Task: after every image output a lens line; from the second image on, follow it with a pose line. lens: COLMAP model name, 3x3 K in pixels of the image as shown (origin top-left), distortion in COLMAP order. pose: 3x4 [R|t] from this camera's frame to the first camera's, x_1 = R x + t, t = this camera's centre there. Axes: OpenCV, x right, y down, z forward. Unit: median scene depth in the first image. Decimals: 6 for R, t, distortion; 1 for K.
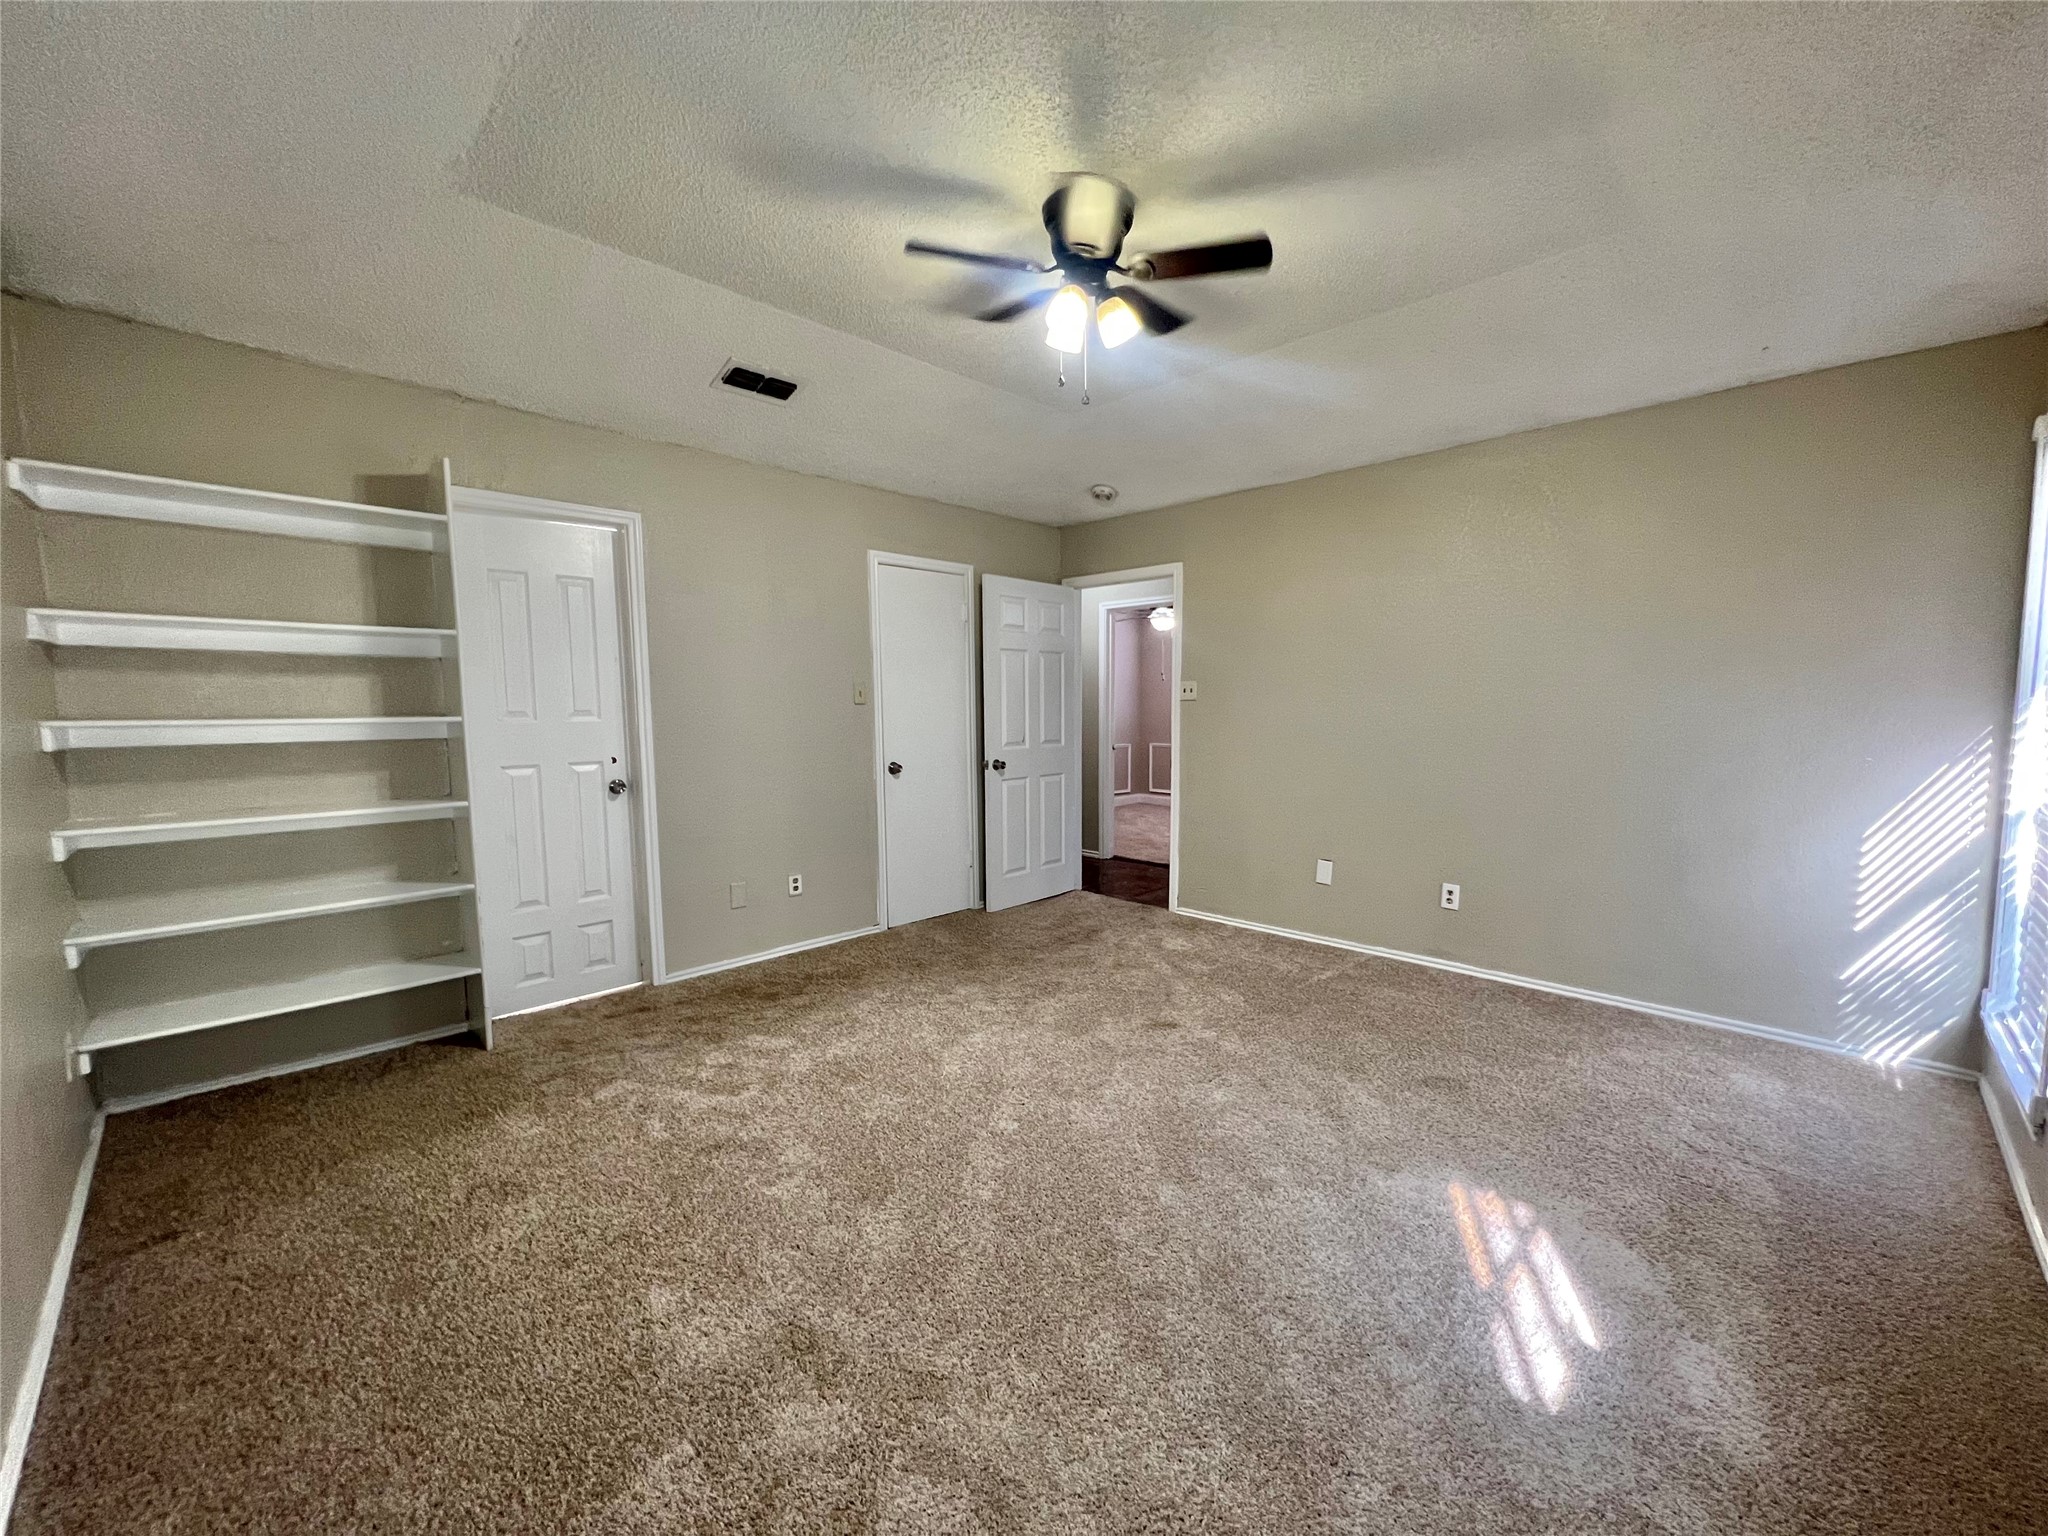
lens RADIAL K [[818.1, 0, 1024.4], [0, 818.1, 774.9], [0, 0, 1]] dist [0.000631, 0.000212]
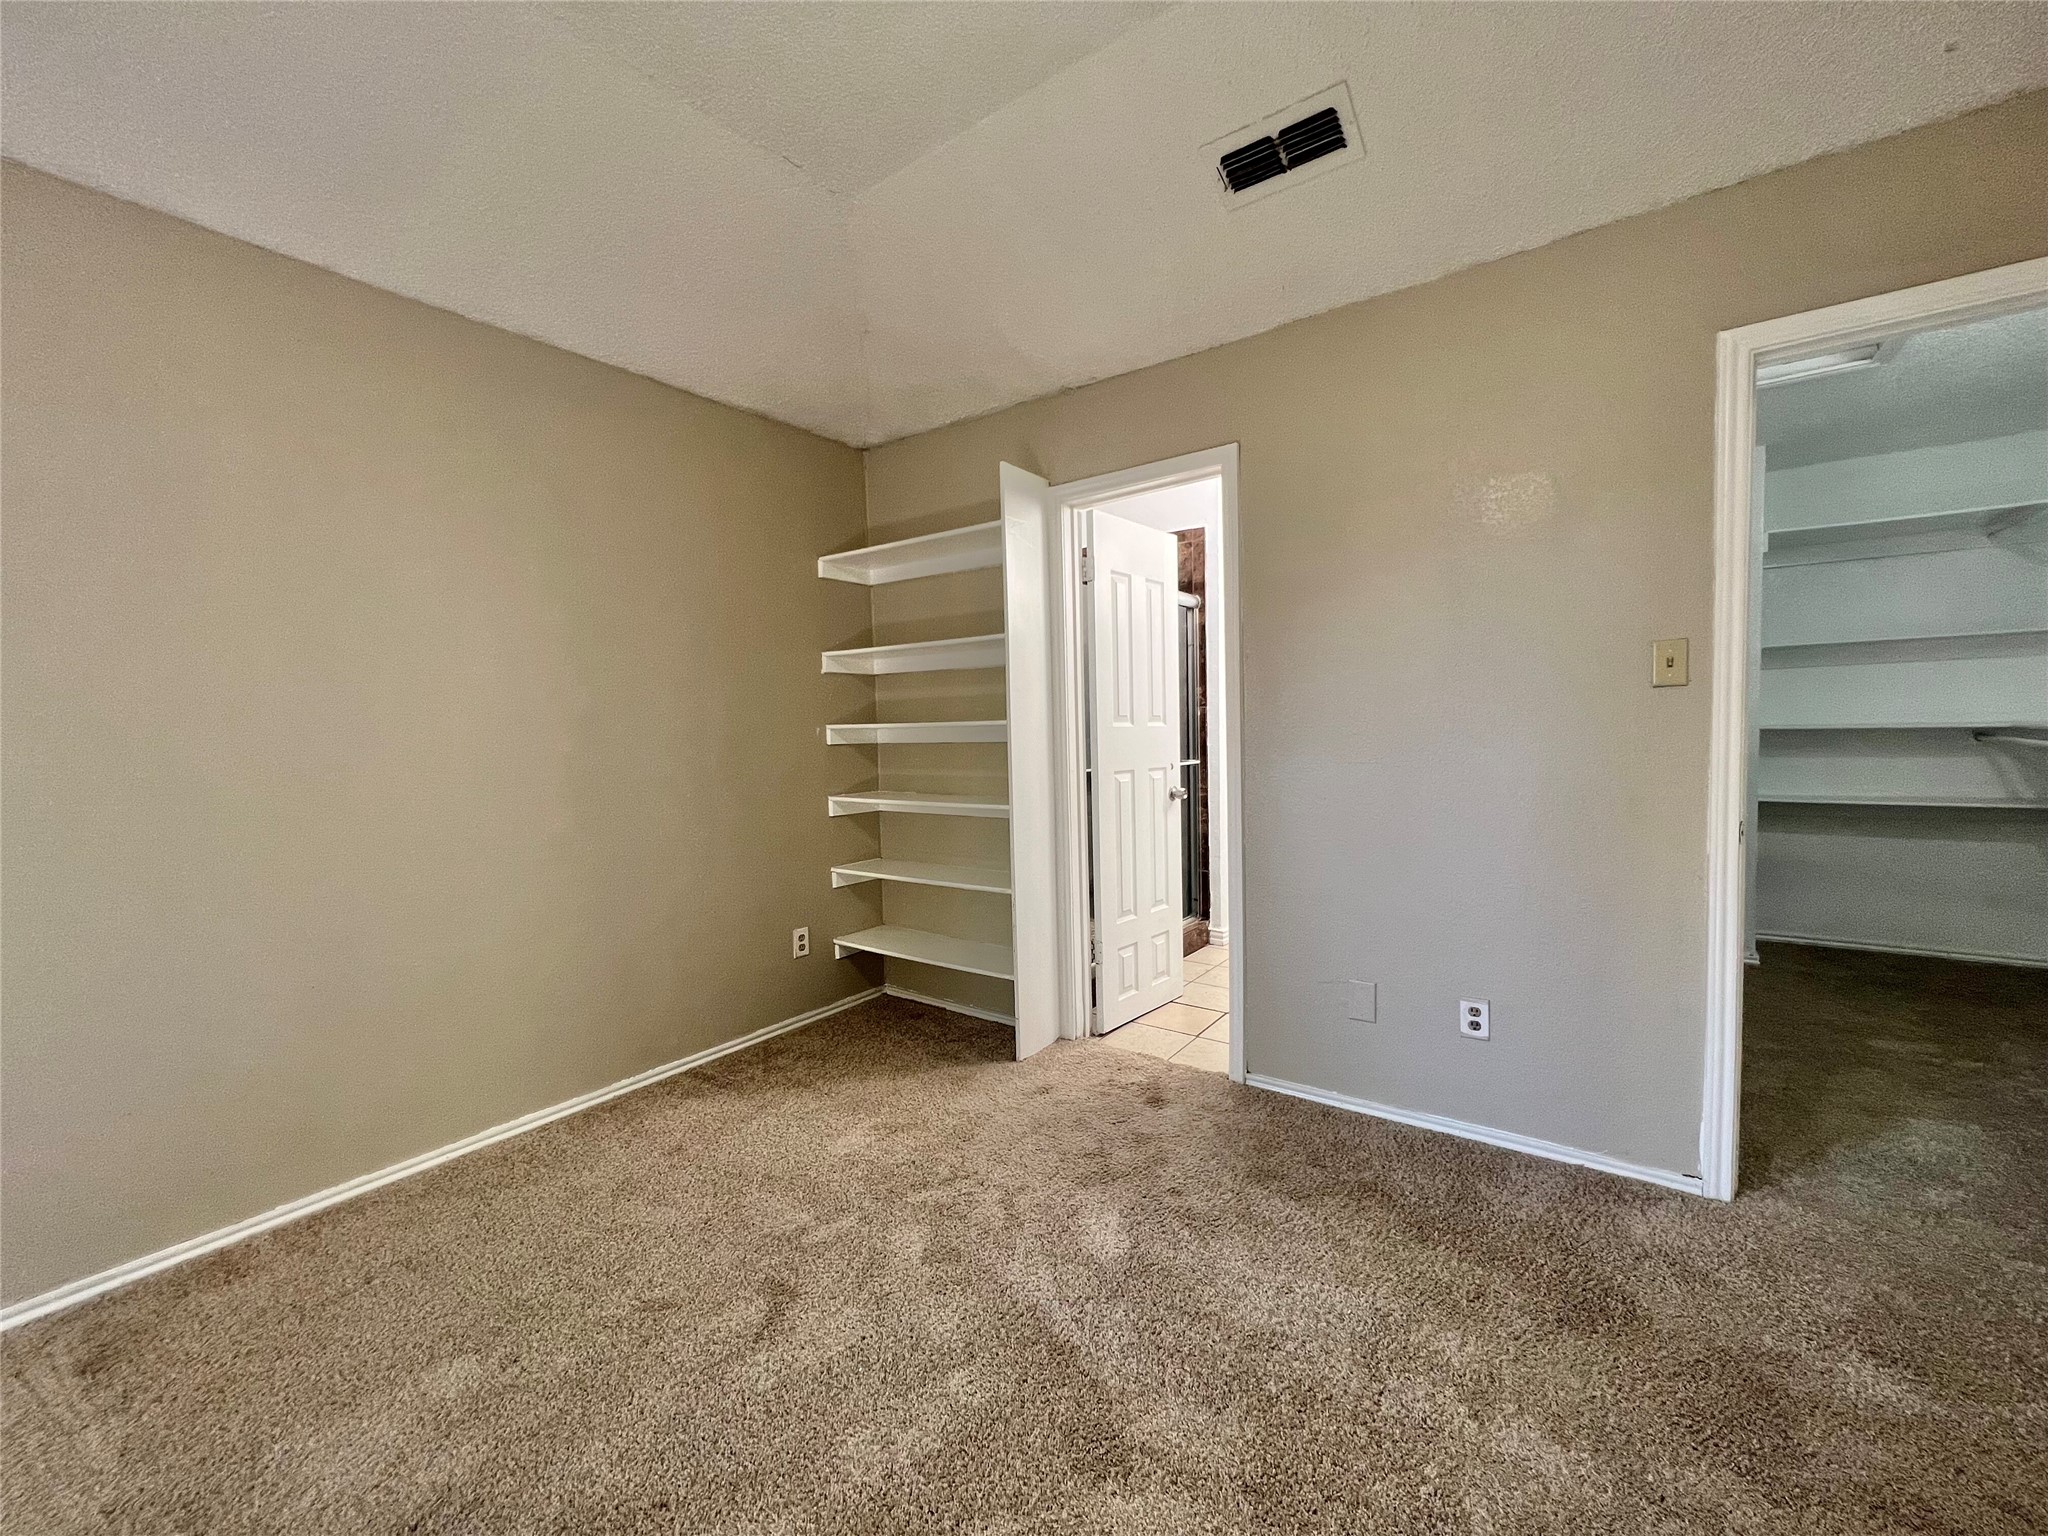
lens RADIAL K [[818.1, 0, 1024.4], [0, 818.1, 774.9], [0, 0, 1]] dist [0.000631, 0.000212]
pose [[0.157514, 0.062132, -0.985560, 0.286198], [-0.062016, 0.996671, 0.052921, -0.055978], [0.985567, 0.052785, 0.160843, 0.831836]]
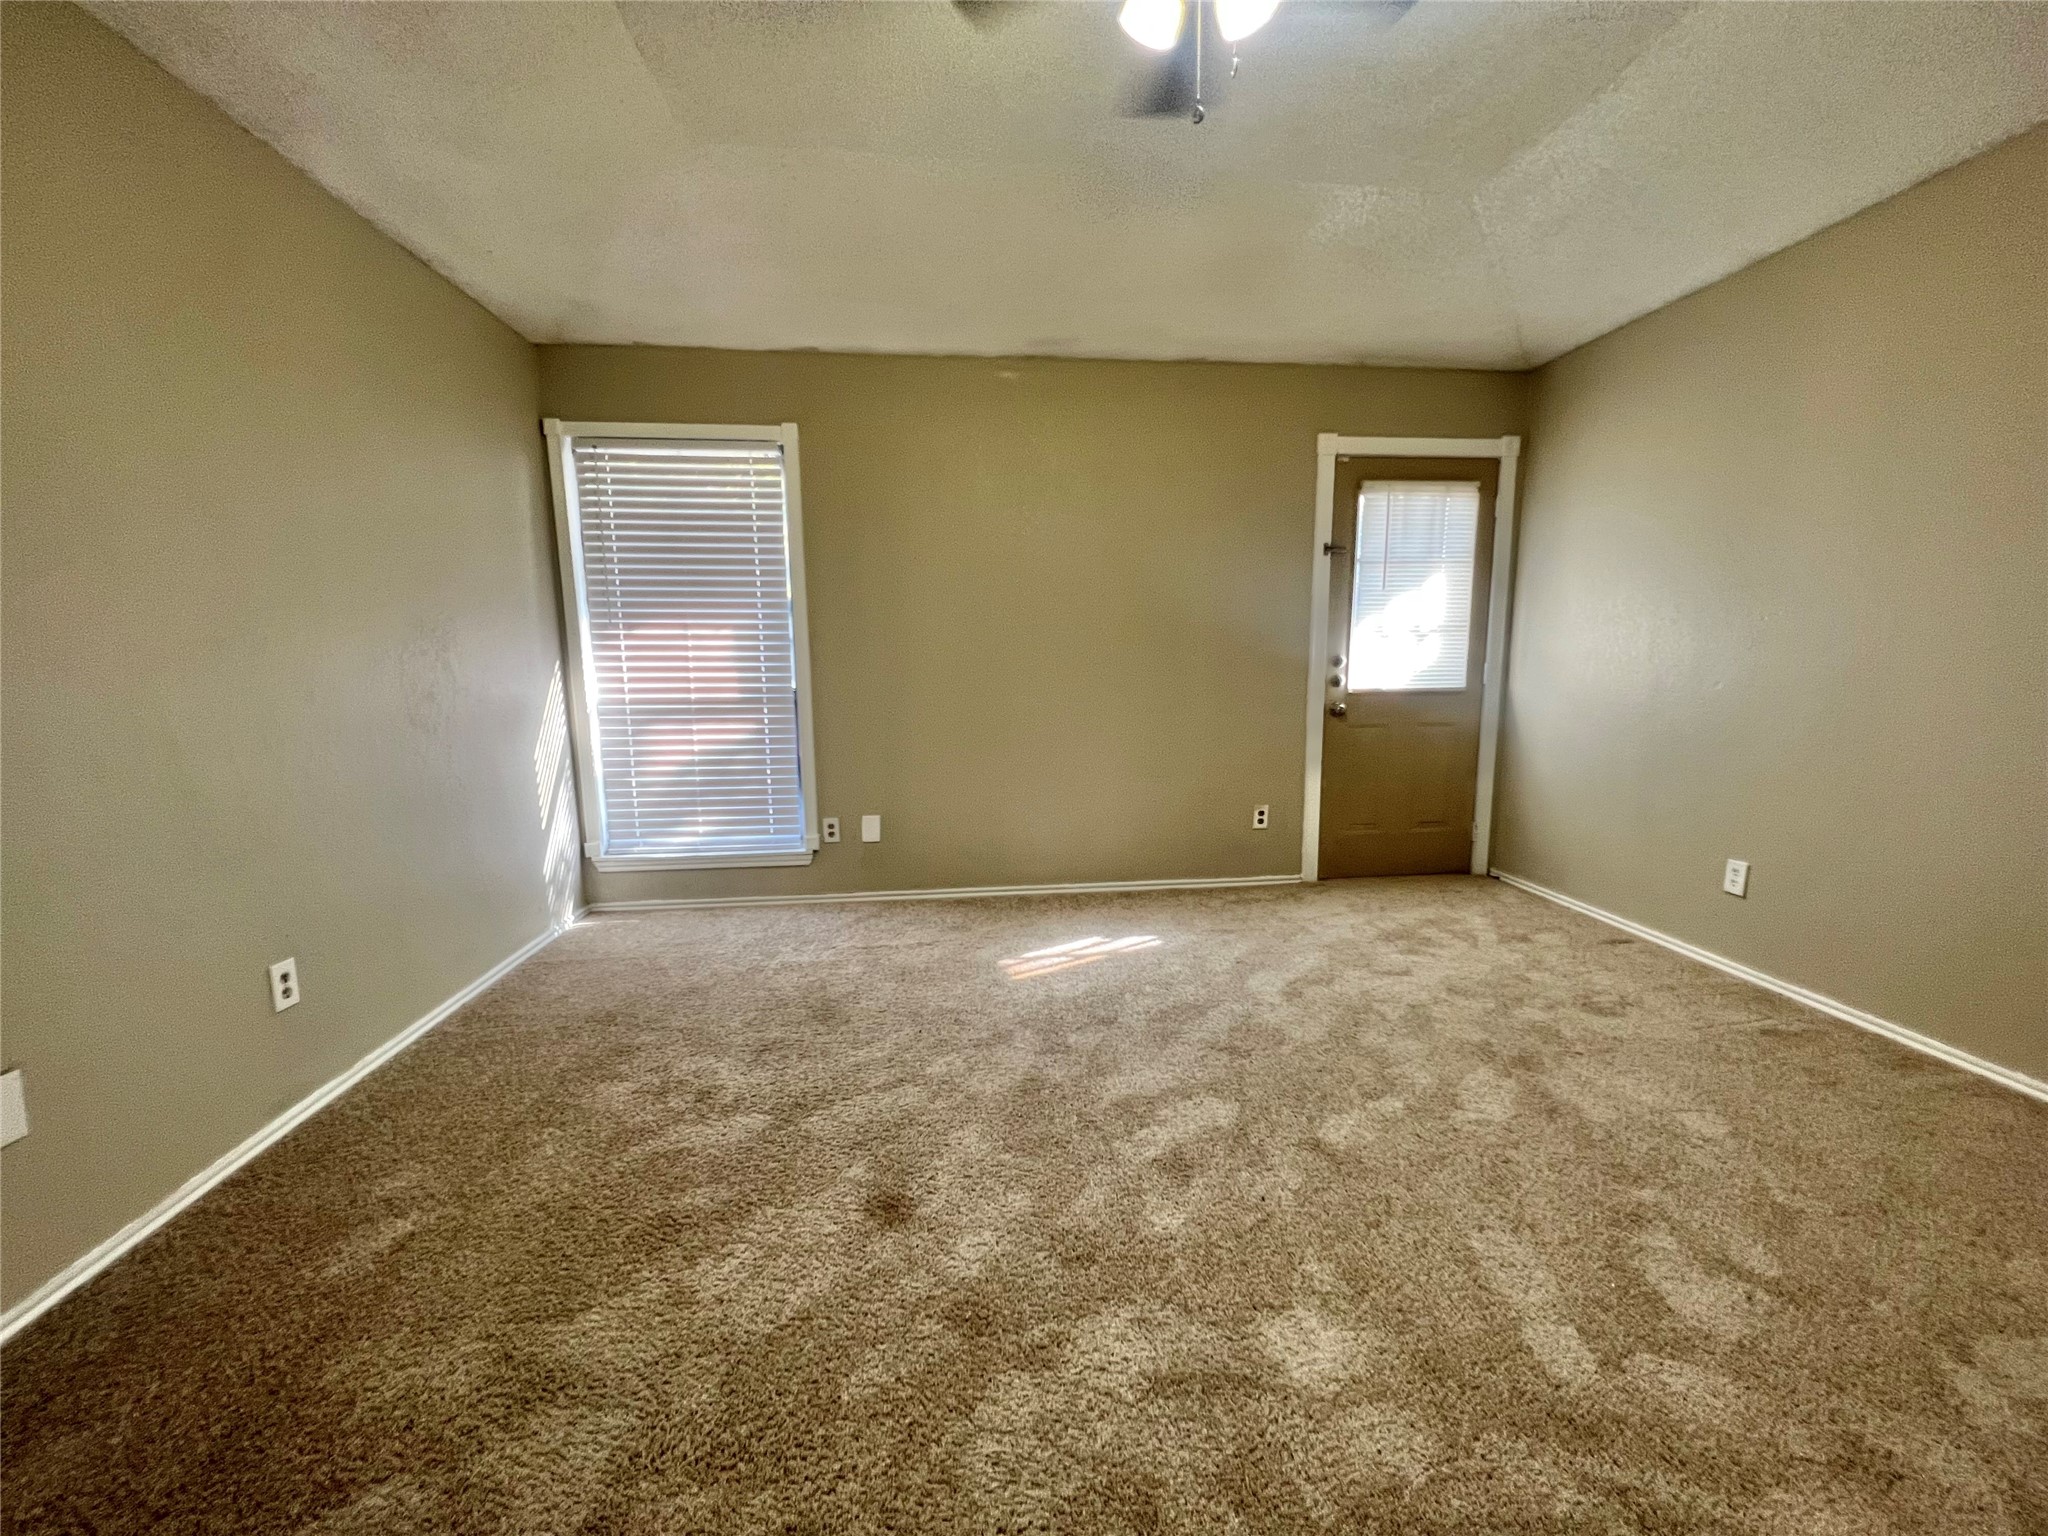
lens RADIAL K [[818.1, 0, 1024.4], [0, 818.1, 774.9], [0, 0, 1]] dist [0.000631, 0.000212]
pose [[-0.775619, -0.080179, 0.626089, -0.218958], [0.069908, 0.974885, 0.211451, -0.079731], [-0.627318, 0.207774, -0.750534, 1.359801]]
